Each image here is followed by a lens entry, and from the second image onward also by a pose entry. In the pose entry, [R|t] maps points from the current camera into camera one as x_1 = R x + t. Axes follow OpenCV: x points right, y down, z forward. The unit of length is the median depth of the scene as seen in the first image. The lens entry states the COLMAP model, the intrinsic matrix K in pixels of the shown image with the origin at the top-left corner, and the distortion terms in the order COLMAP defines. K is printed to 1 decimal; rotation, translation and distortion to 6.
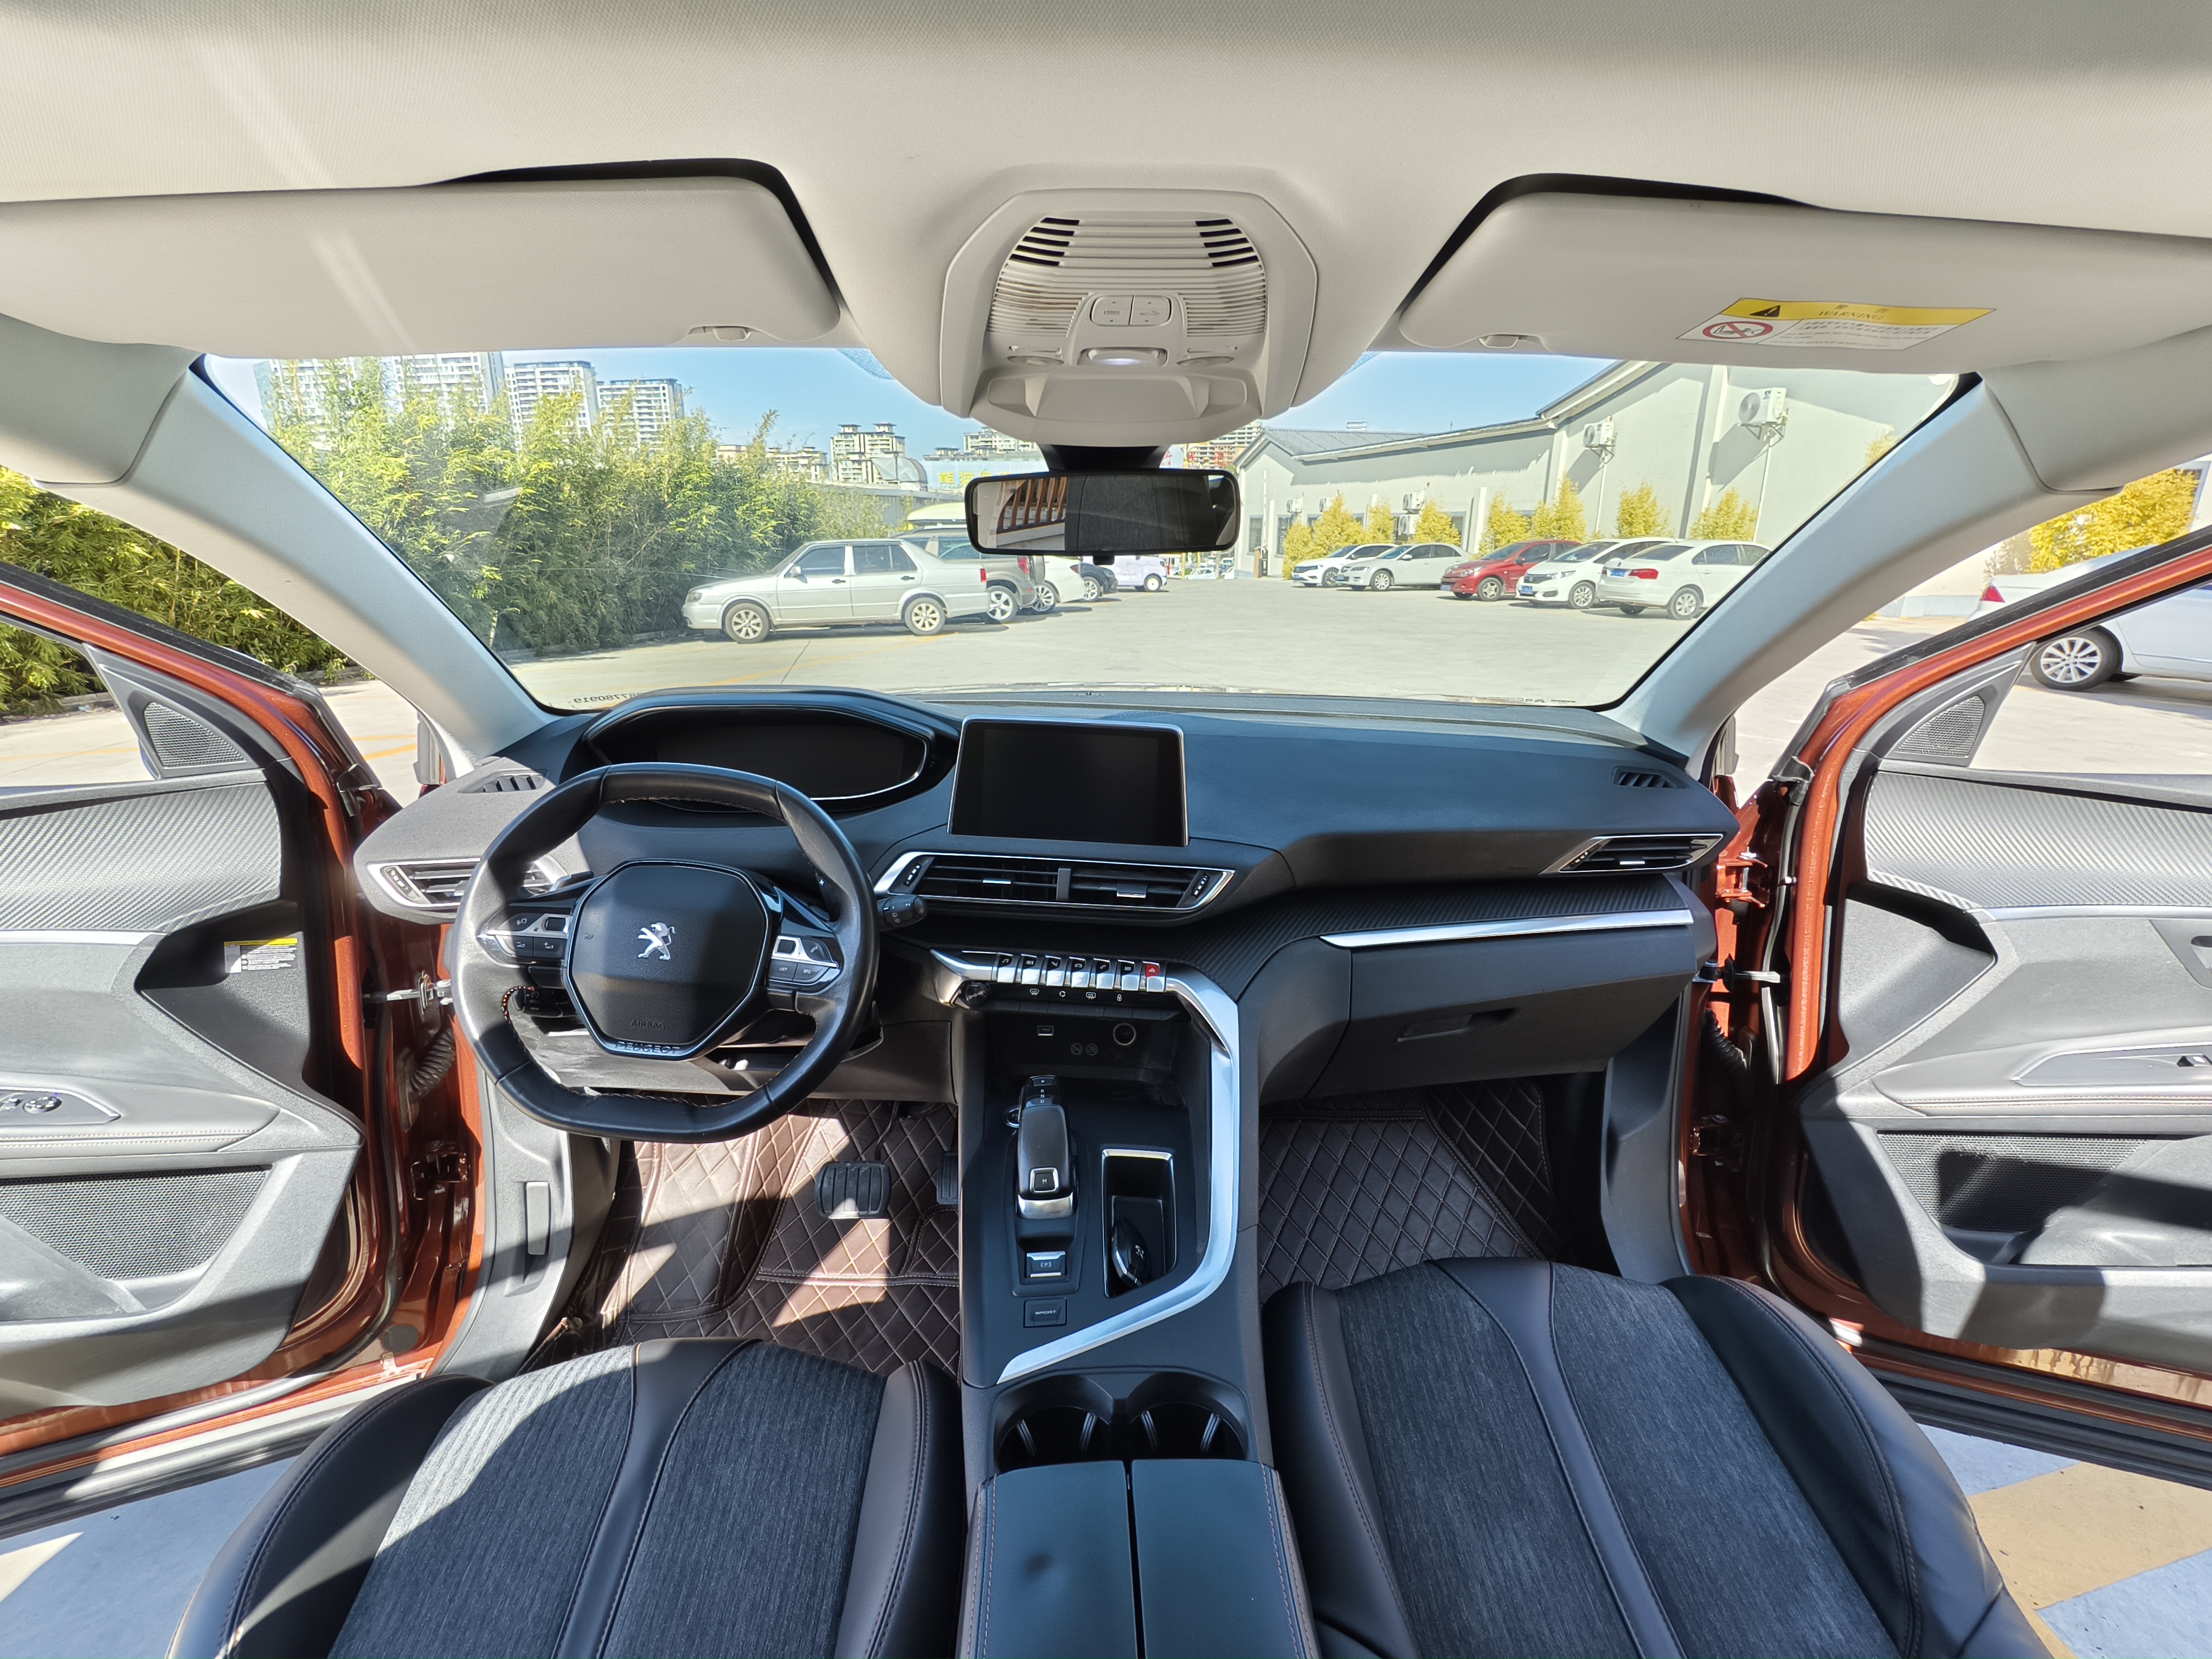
lens RADIAL K [[1009.5, 0, 1104.4], [0, 1009.5, 839.8], [0, 0, 1]] dist [-0.004645, -0.001053]
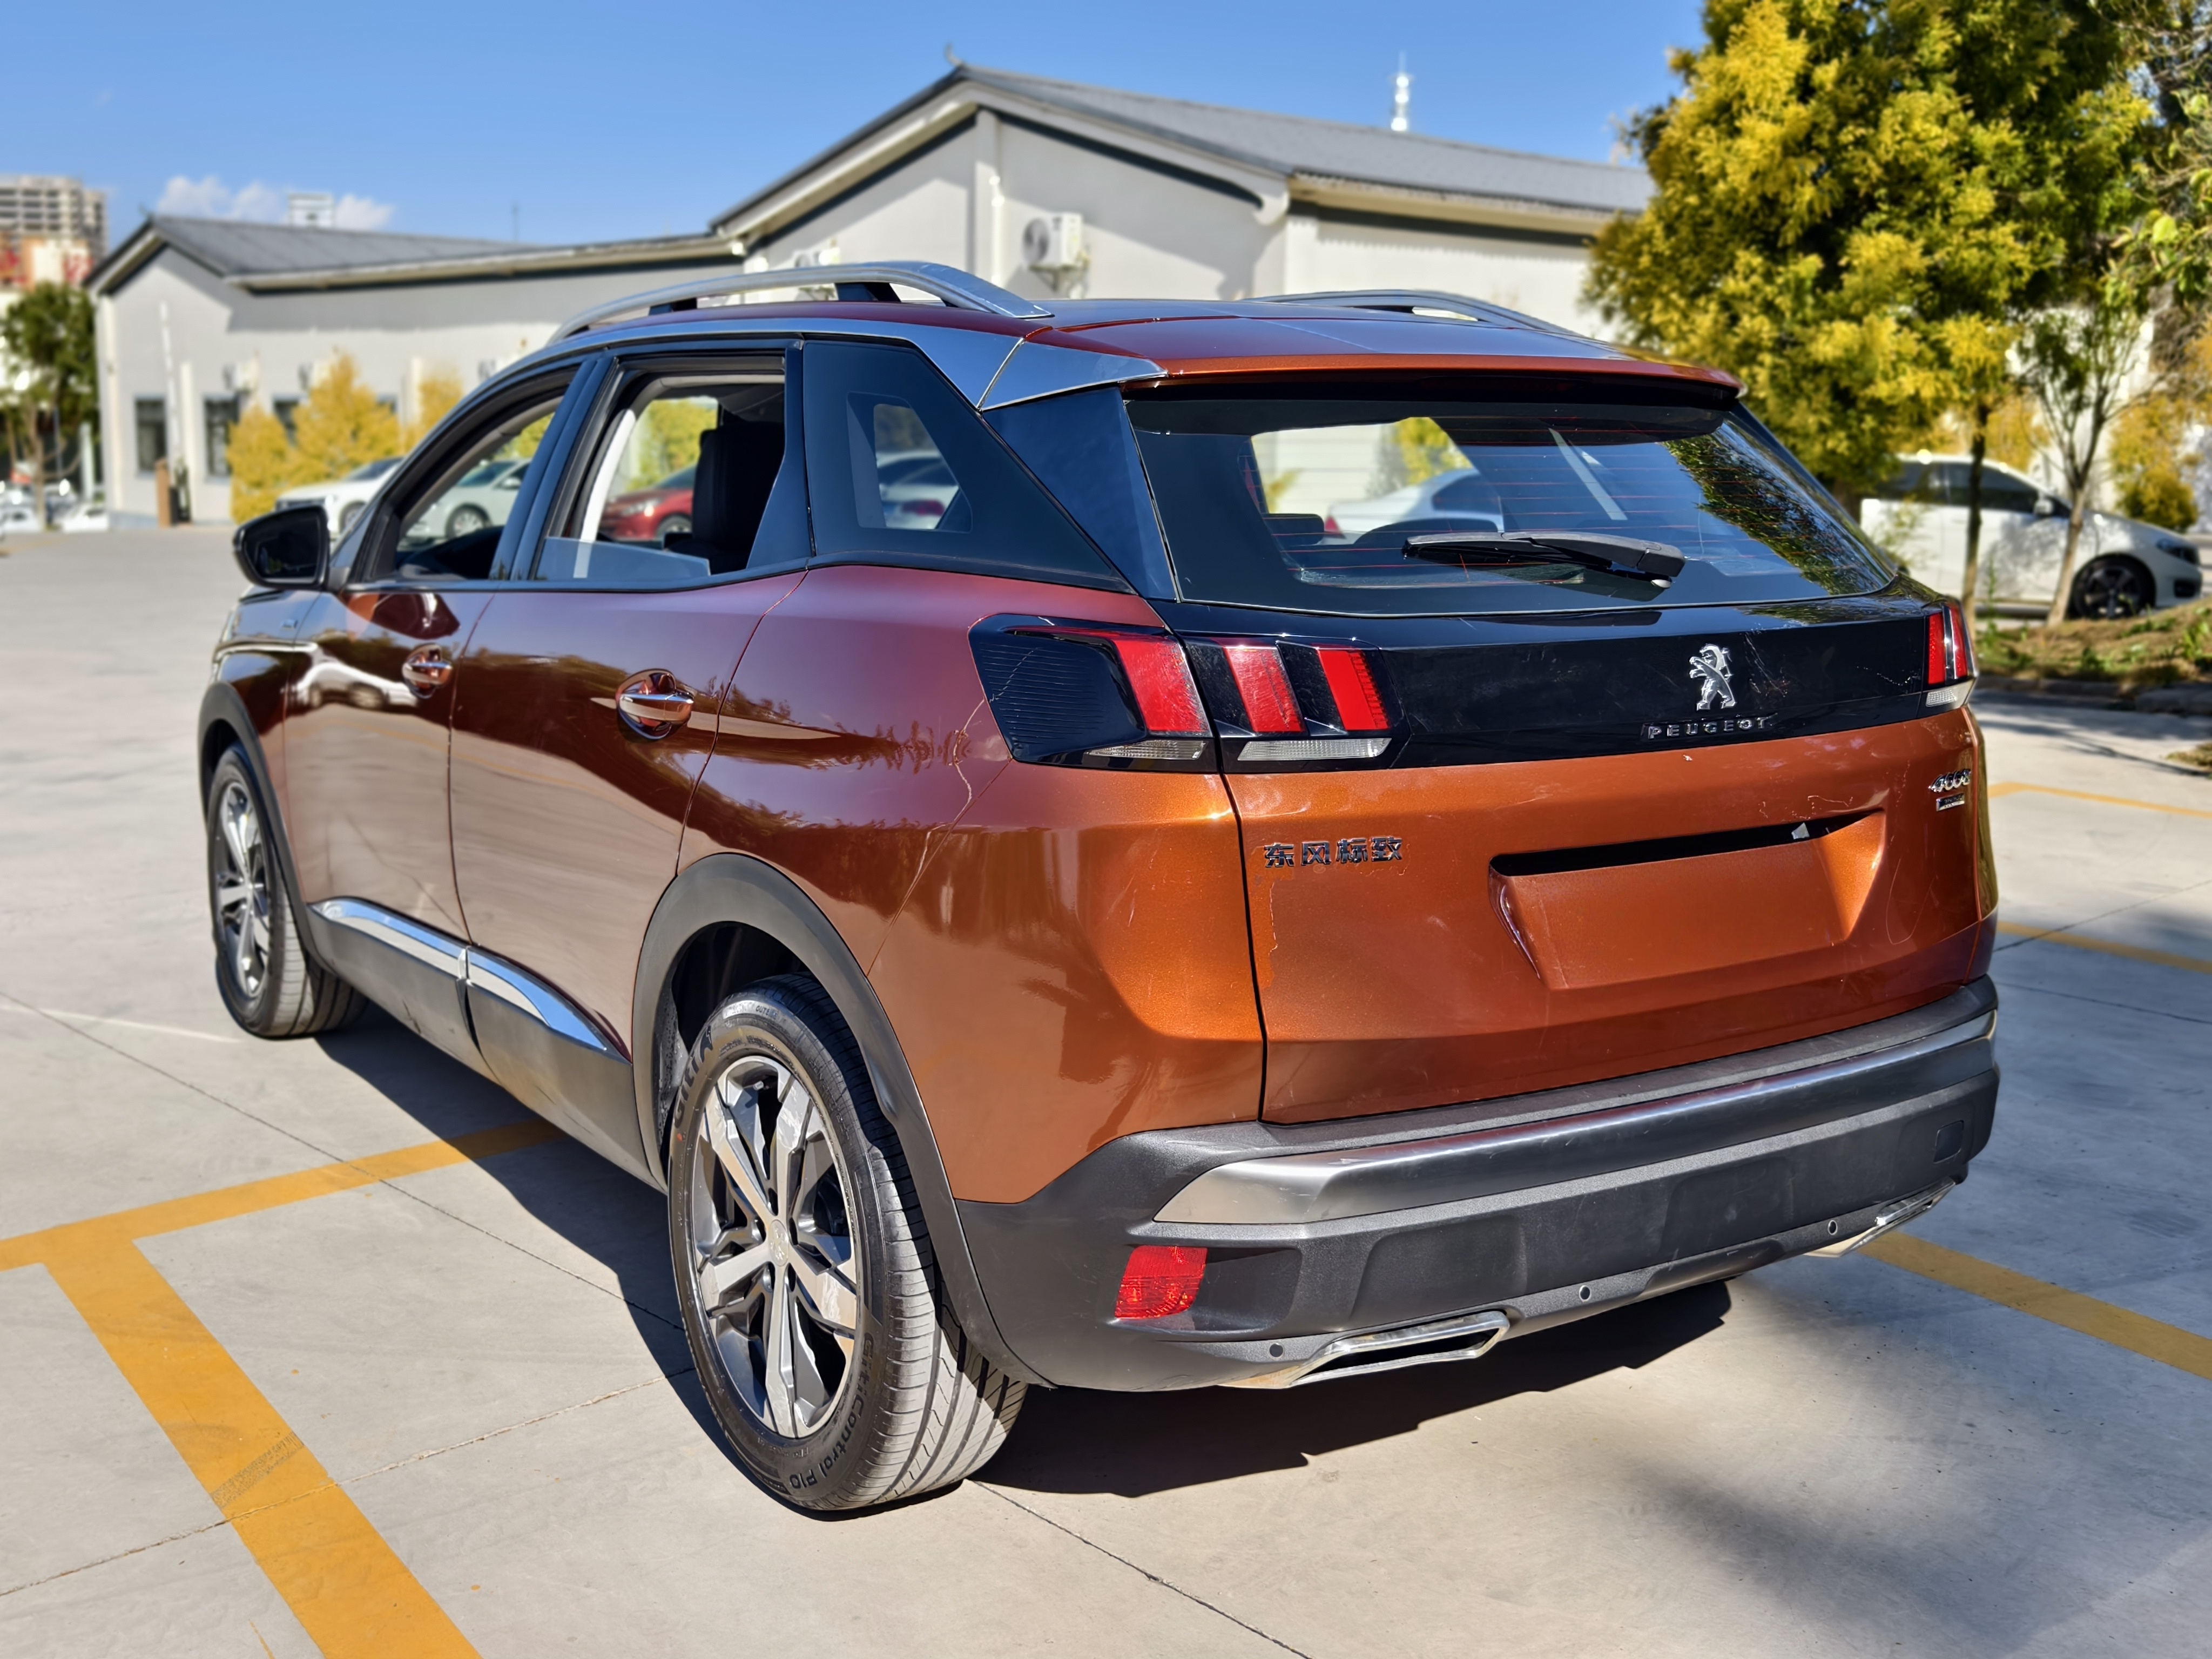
lens RADIAL K [[2266.7, 0, 1096.7], [0, 2266.7, 841.9], [0, 0, 1]] dist [0.015913, 0.000000]
pose [[0.854447, -0.088106, 0.512014, -1.229431], [0.147217, 0.986182, -0.075974, 0.775225], [-0.498245, 0.140293, 0.855611, -2.679280]]
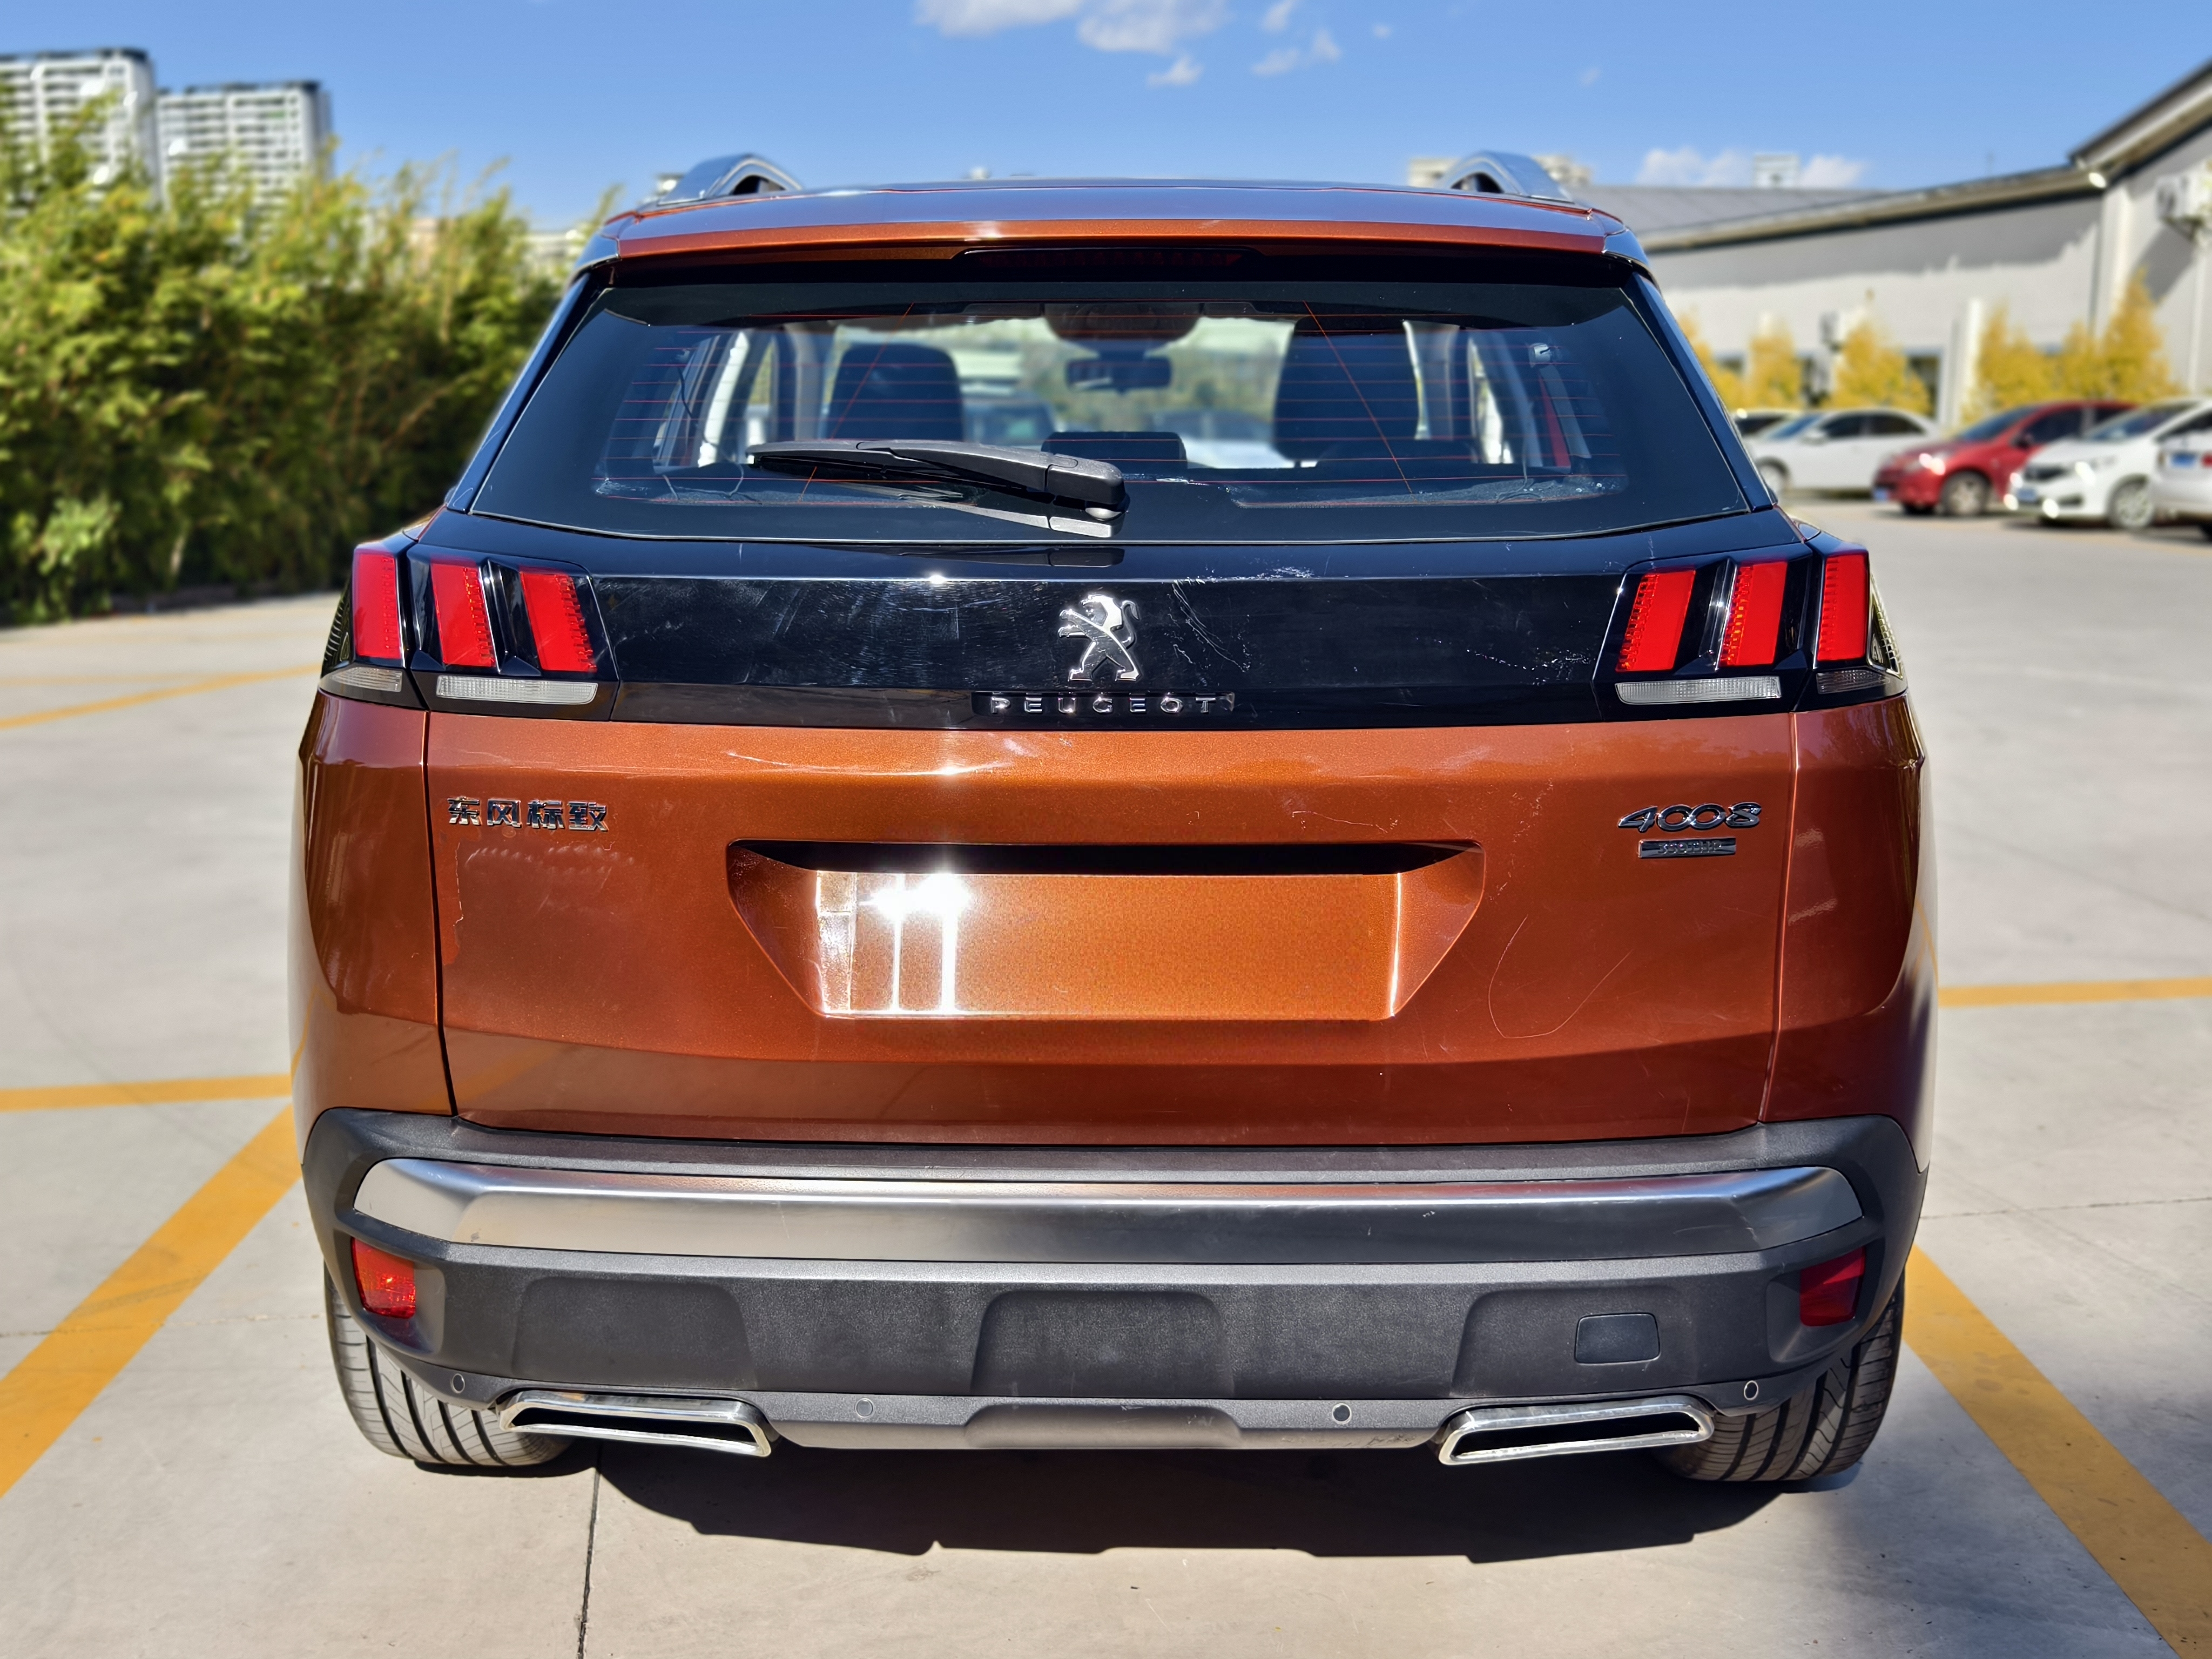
lens RADIAL K [[2266.7, 0, 1088.2], [0, 2266.7, 810.6], [0, 0, 1]] dist [0.015913, 0.000000]
pose [[0.998431, 0.005329, -0.055734, 0.106065], [-0.011617, 0.993515, -0.113107, 0.831615], [0.054769, 0.113577, 0.992018, -2.717803]]
